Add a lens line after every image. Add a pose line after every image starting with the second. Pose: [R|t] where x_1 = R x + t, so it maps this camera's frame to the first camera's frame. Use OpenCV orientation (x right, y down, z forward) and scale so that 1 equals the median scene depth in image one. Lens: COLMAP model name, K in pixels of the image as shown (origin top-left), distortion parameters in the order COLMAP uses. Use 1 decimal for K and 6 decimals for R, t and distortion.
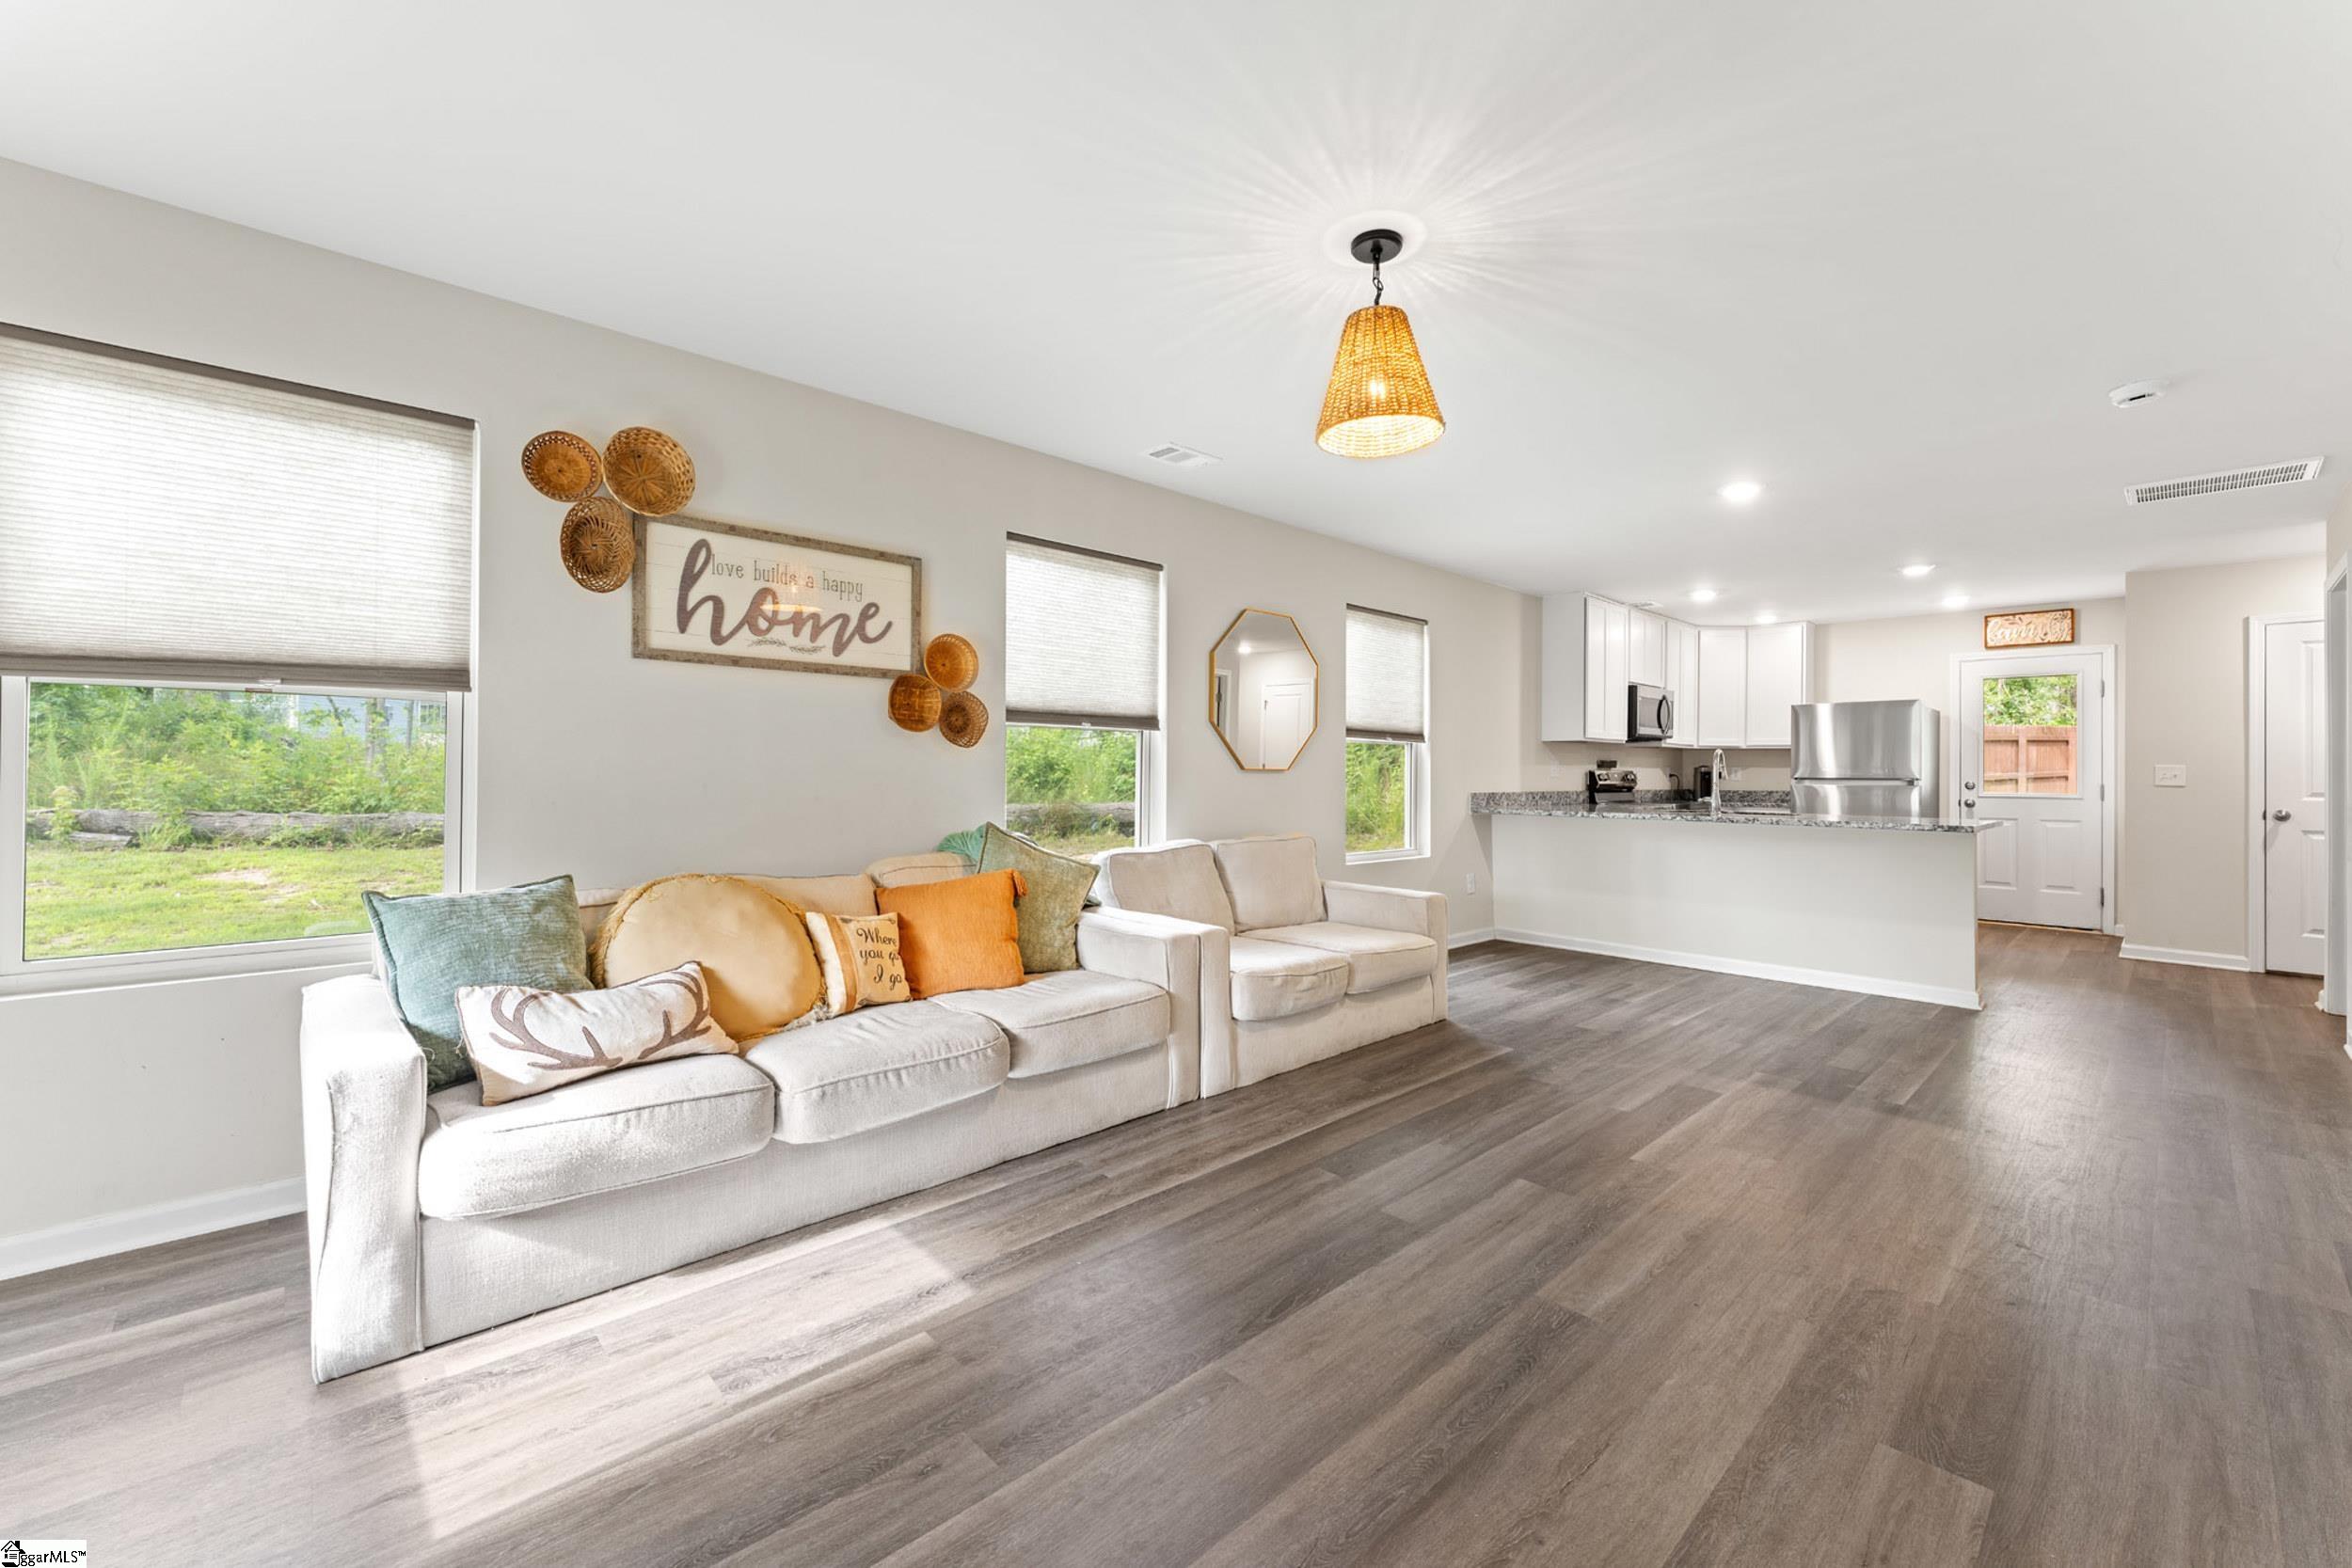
lens RADIAL K [[939.4, 0, 1182.6], [0, 939.4, 766.1], [0, 0, 1]] dist [-0.001692, -0.000258]
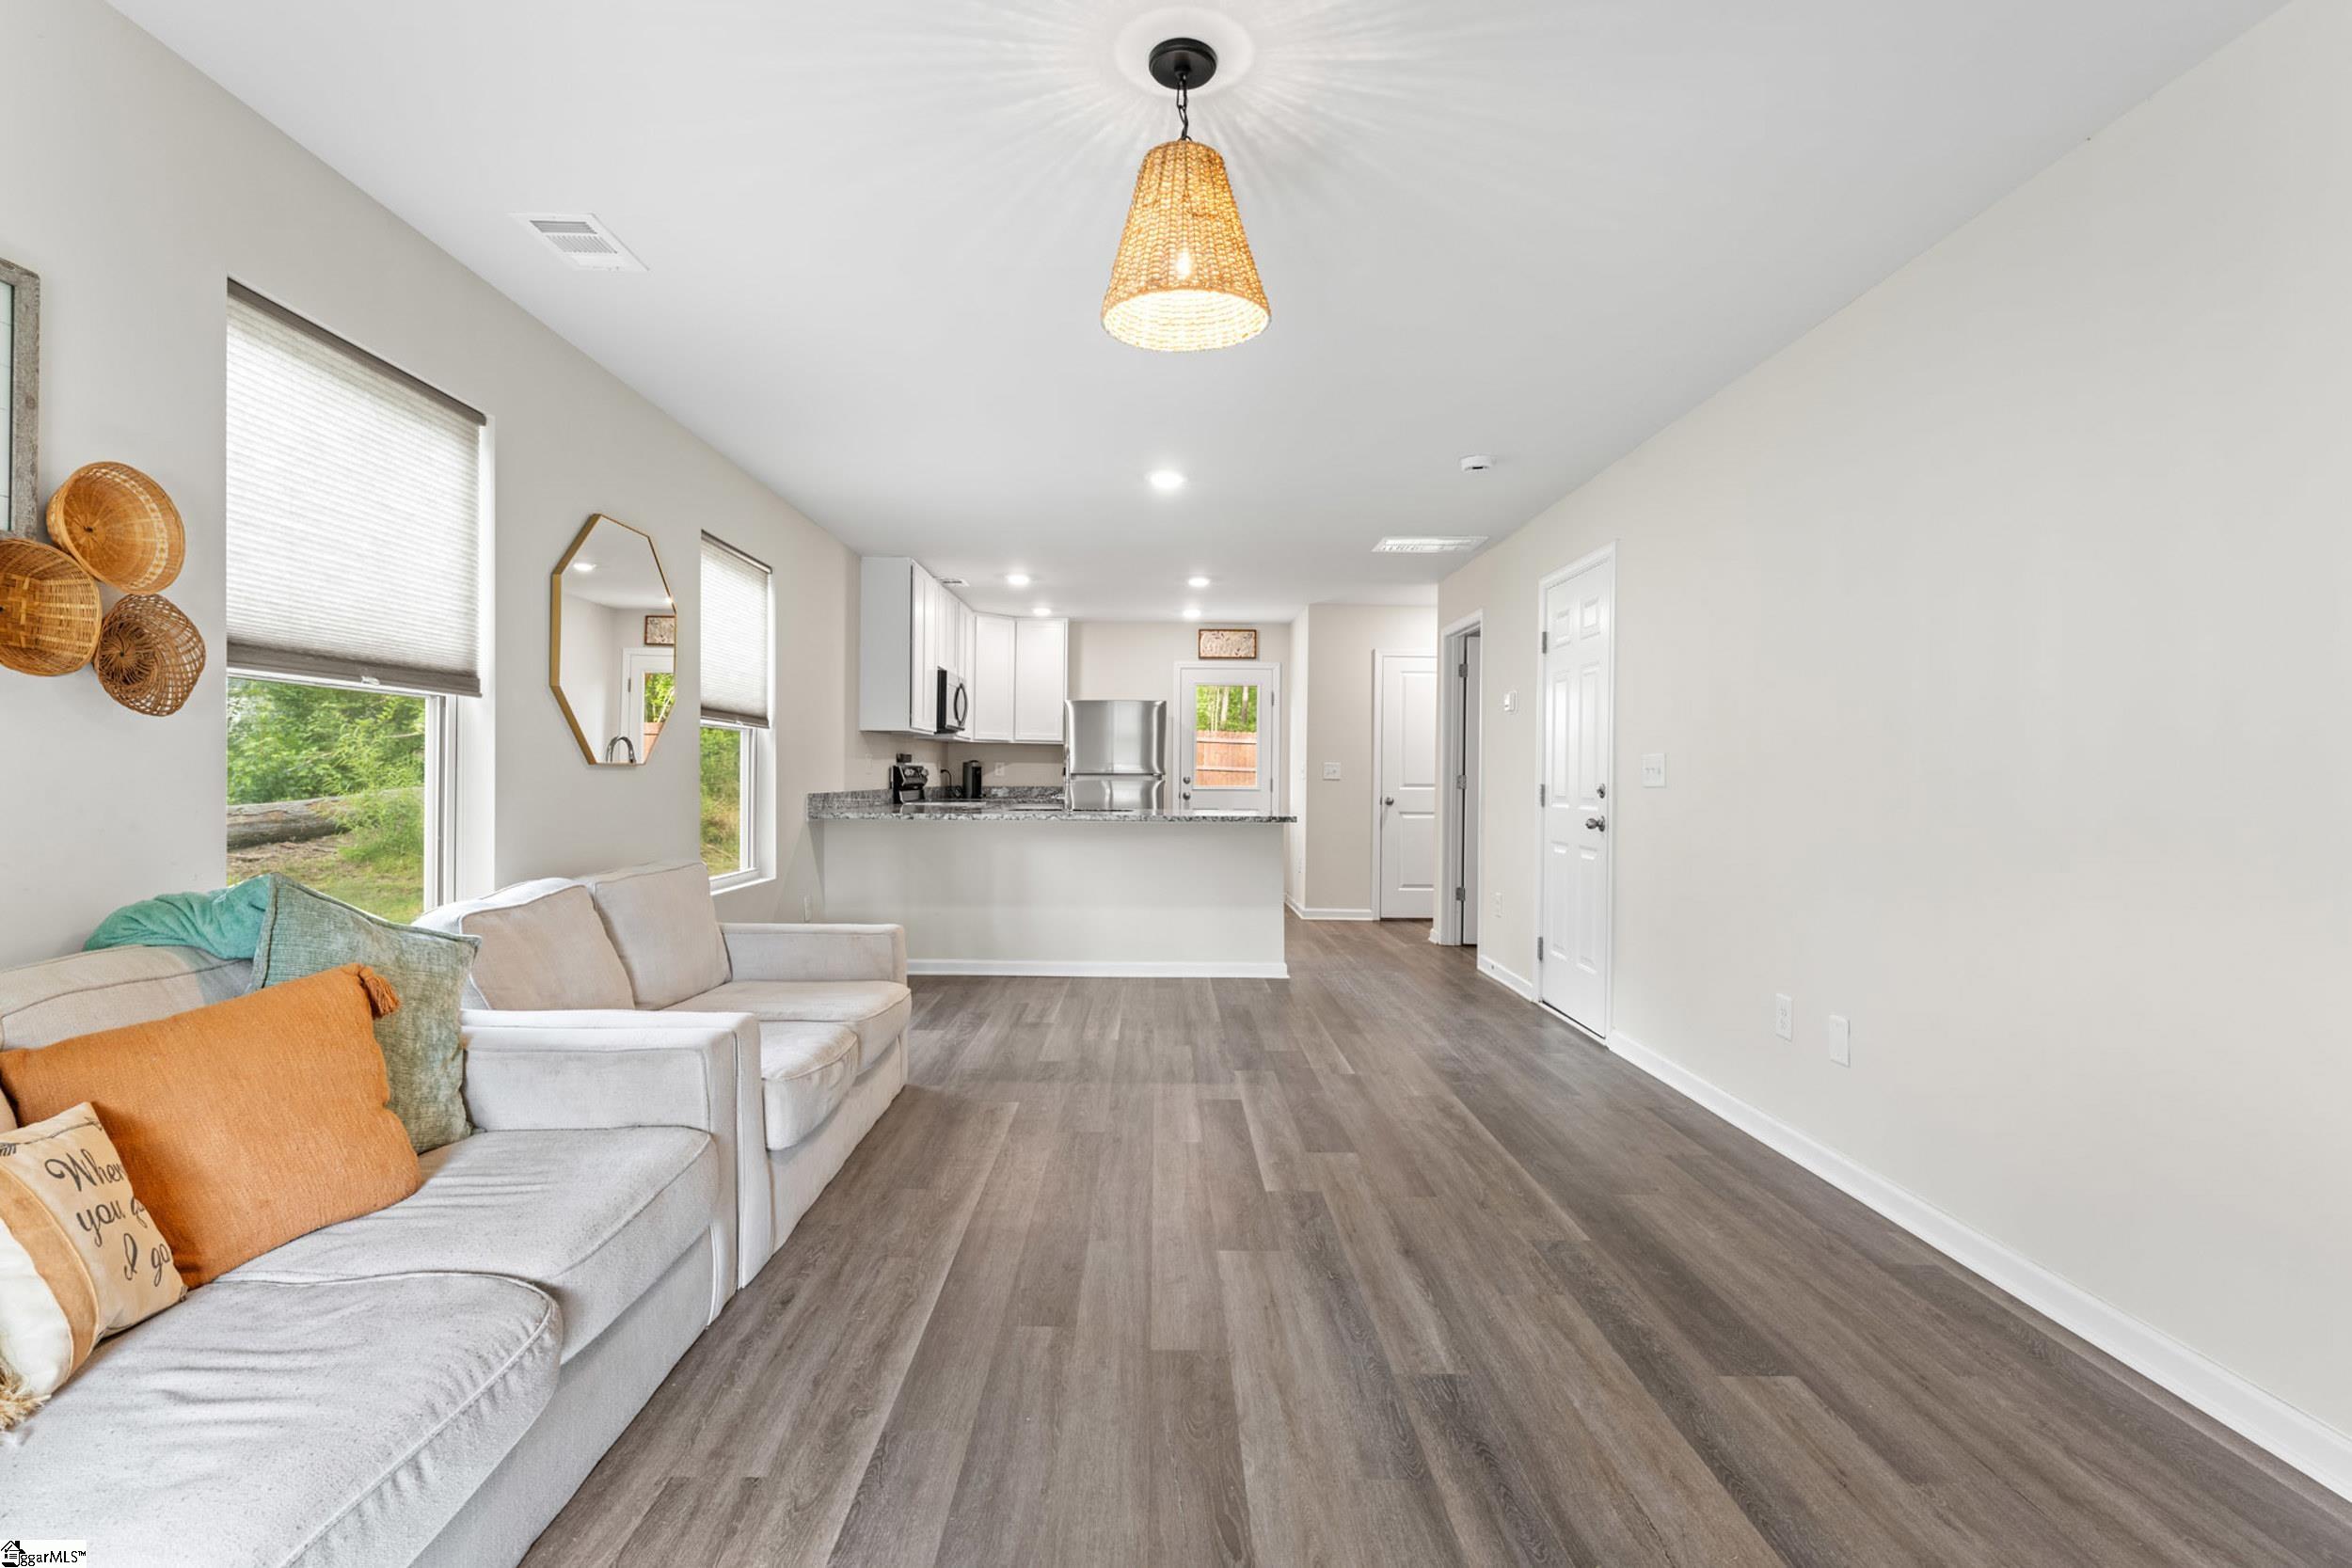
lens RADIAL K [[1096.8, 0, 1160.4], [0, 1096.8, 779.5], [0, 0, 1]] dist [-0.001984, -0.000157]
pose [[0.682864, -0.006859, 0.730514, -0.278287], [-0.007040, 0.999848, 0.015969, -0.000548], [-0.730512, -0.016047, 0.682712, 0.259692]]
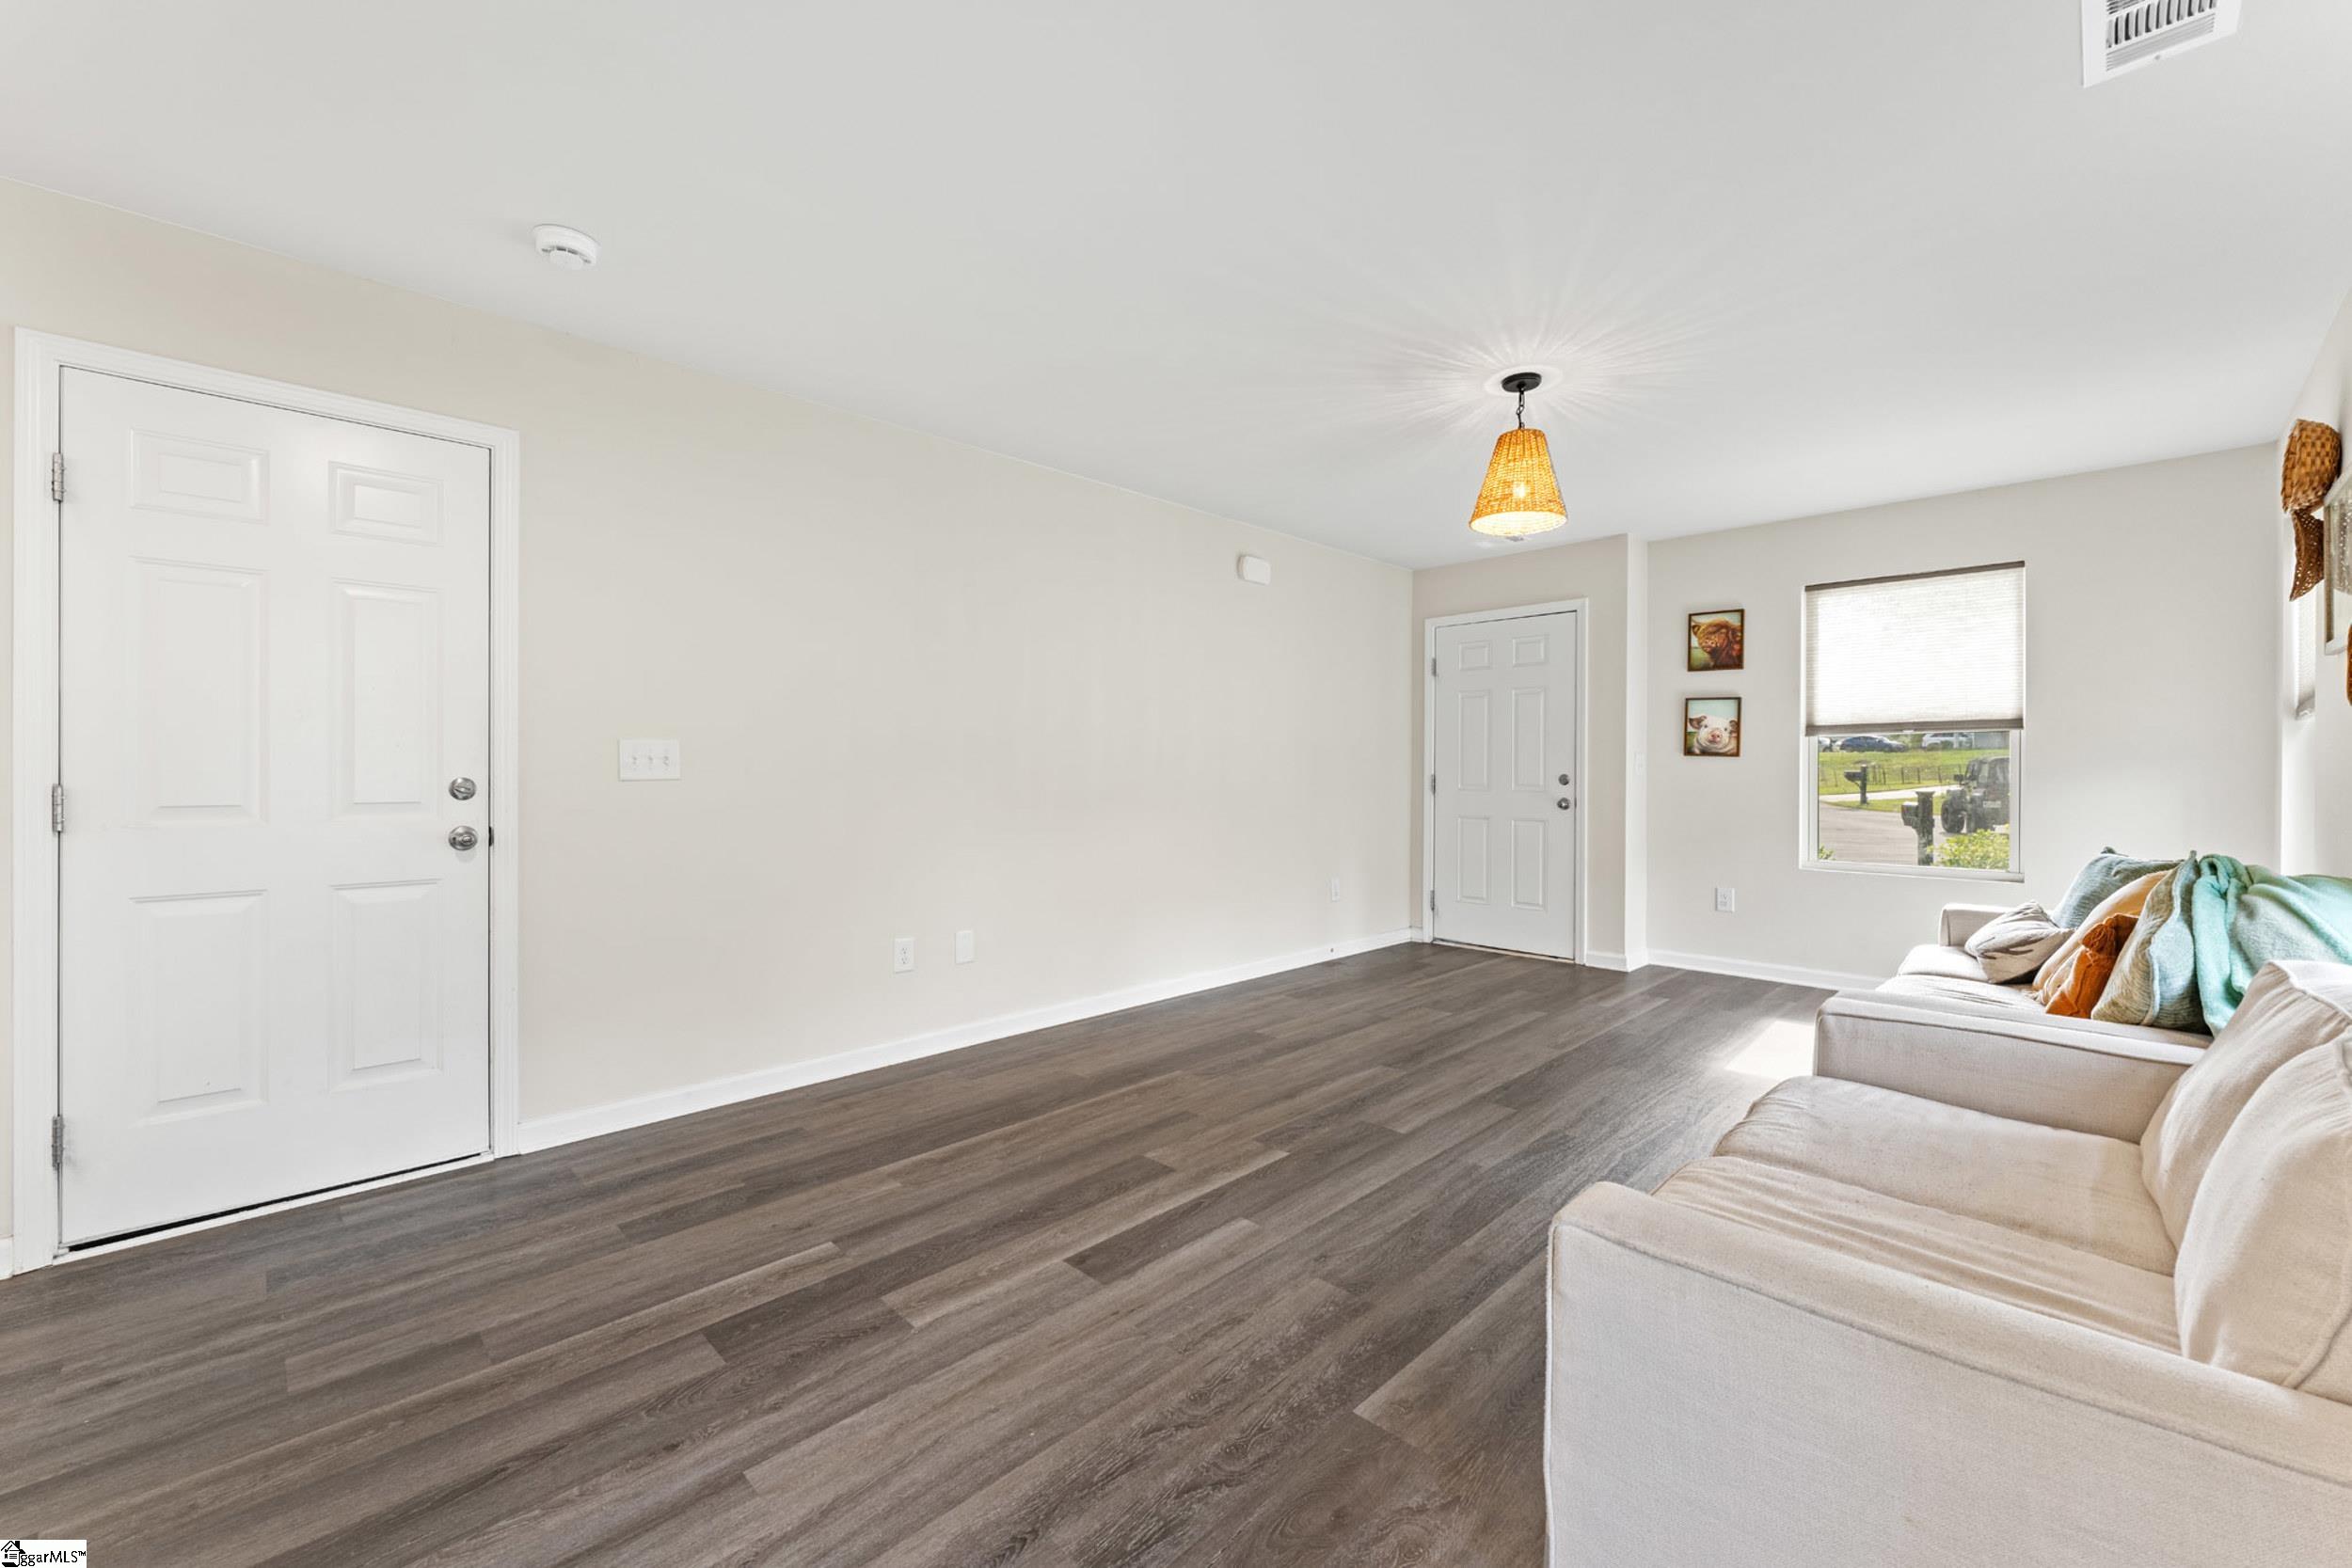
lens RADIAL K [[939.4, 0, 1176.0], [0, 939.4, 772.5], [0, 0, 1]] dist [-0.001692, -0.000258]
pose [[-0.999558, -0.012228, -0.027080, 0.466450], [-0.012185, 0.999924, -0.001764, 0.011942], [0.027099, -0.001434, -0.999632, 1.479902]]
